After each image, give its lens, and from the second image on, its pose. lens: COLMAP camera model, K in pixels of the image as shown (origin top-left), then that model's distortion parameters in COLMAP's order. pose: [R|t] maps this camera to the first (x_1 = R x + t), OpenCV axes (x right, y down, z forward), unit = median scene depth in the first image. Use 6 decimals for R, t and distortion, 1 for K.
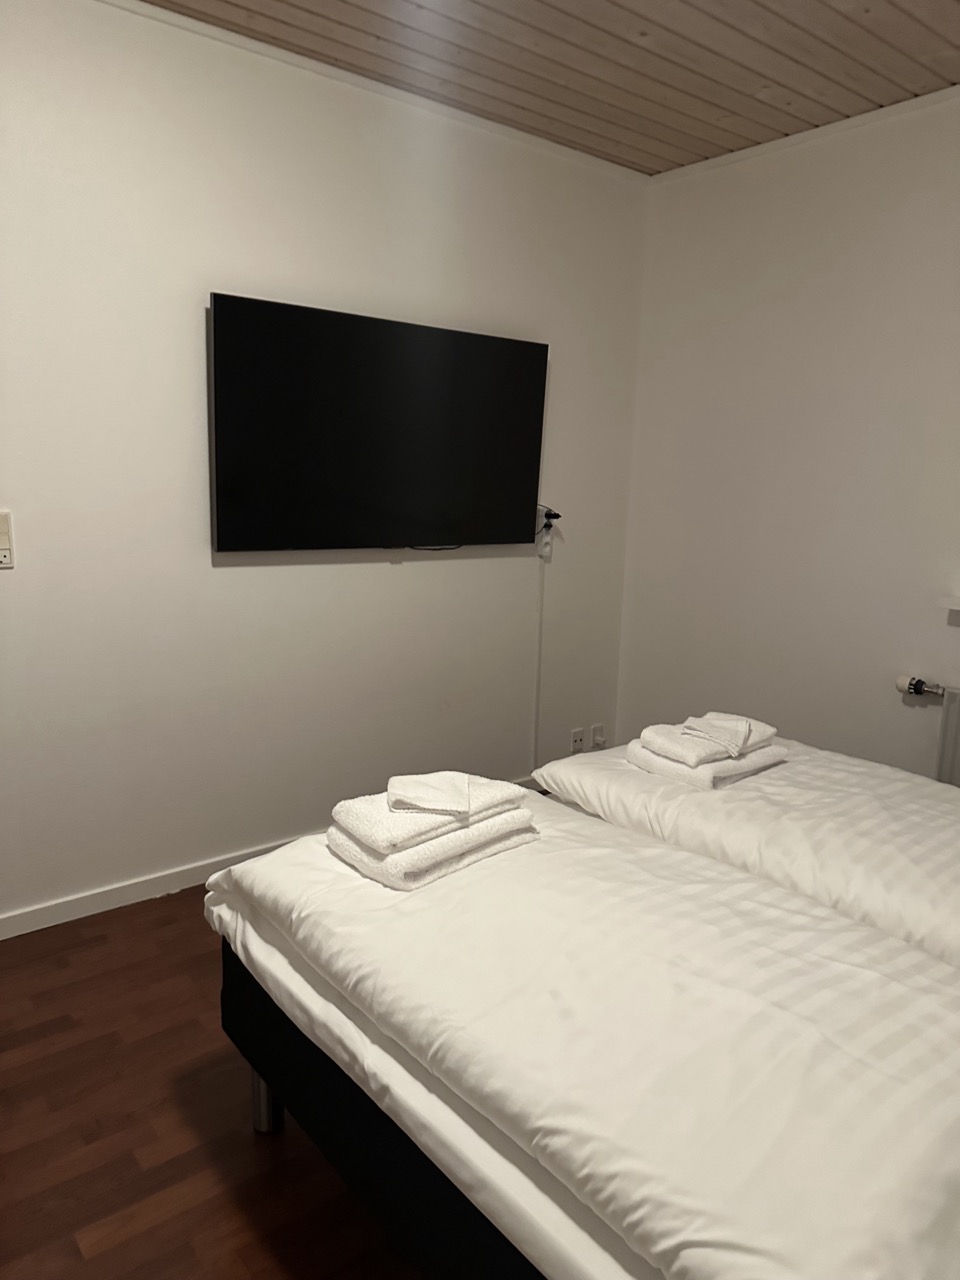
lens RADIAL K [[903.2, 0, 485.2], [0, 903.2, 640.1], [0, 0, 1]] dist [0.063249, -0.075322]
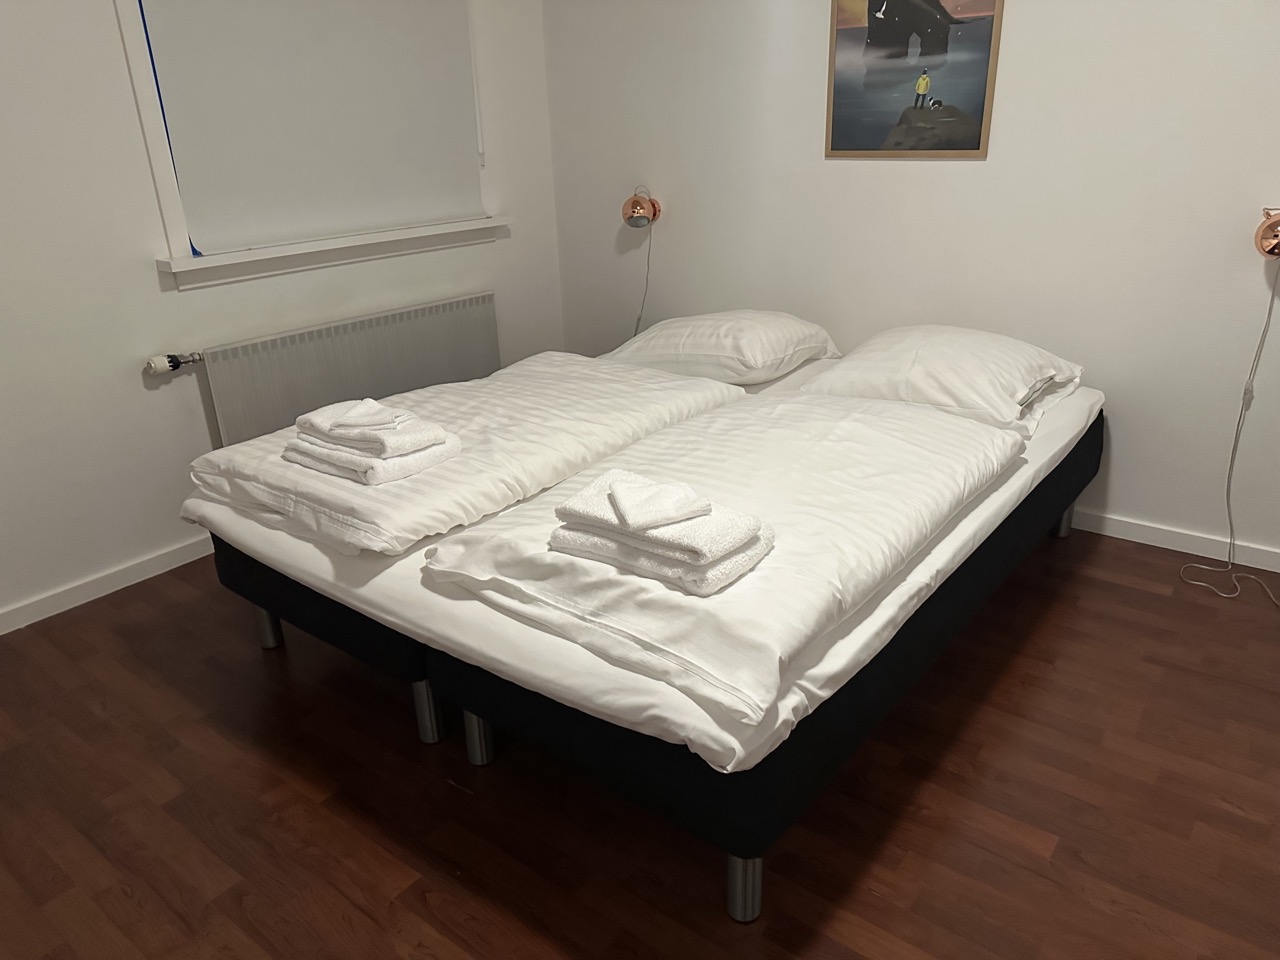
lens RADIAL K [[903.2, 0, 644.6], [0, 903.2, 482.3], [0, 0, 1]] dist [0.063249, -0.075322]
pose [[-0.234520, -0.386295, 0.892063, -0.908188], [0.197083, 0.879705, 0.432756, -0.259956], [-0.951924, 0.277300, -0.130177, 1.169252]]
